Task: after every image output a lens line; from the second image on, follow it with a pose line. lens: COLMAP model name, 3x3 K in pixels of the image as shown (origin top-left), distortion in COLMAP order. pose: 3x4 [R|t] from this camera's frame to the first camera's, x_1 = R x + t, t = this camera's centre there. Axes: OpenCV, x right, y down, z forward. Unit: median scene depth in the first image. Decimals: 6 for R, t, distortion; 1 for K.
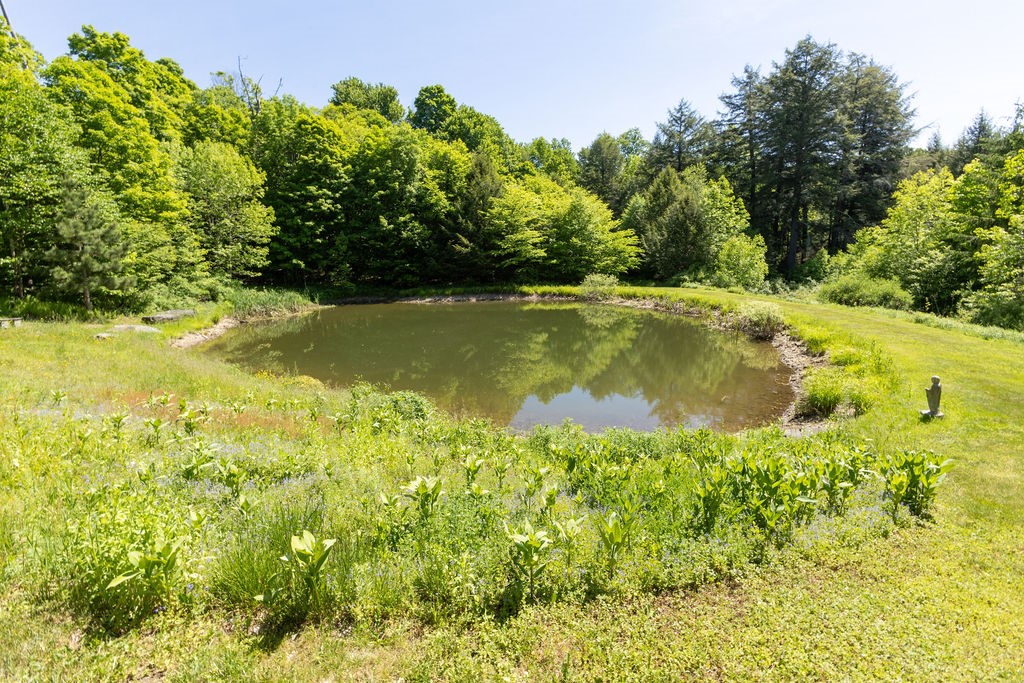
lens RADIAL K [[413.9, 0, 512.0], [0, 413.9, 341.5], [0, 0, 1]] dist [-0.000233, 0.000477]
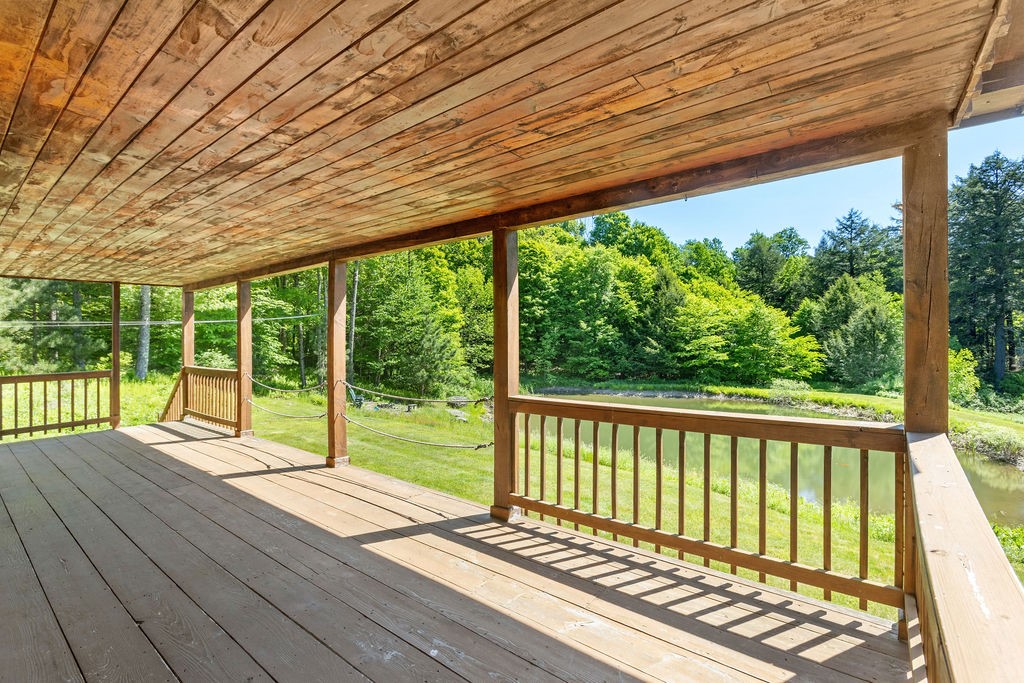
lens RADIAL K [[449.2, 0, 512.4], [0, 449.2, 337.3], [0, 0, 1]] dist [0.017559, -0.000455]
pose [[0.978672, 0.032967, -0.202767, -0.238047], [-0.069349, 0.982115, -0.175043, -0.014356], [0.193370, 0.185371, 0.963455, -0.267311]]
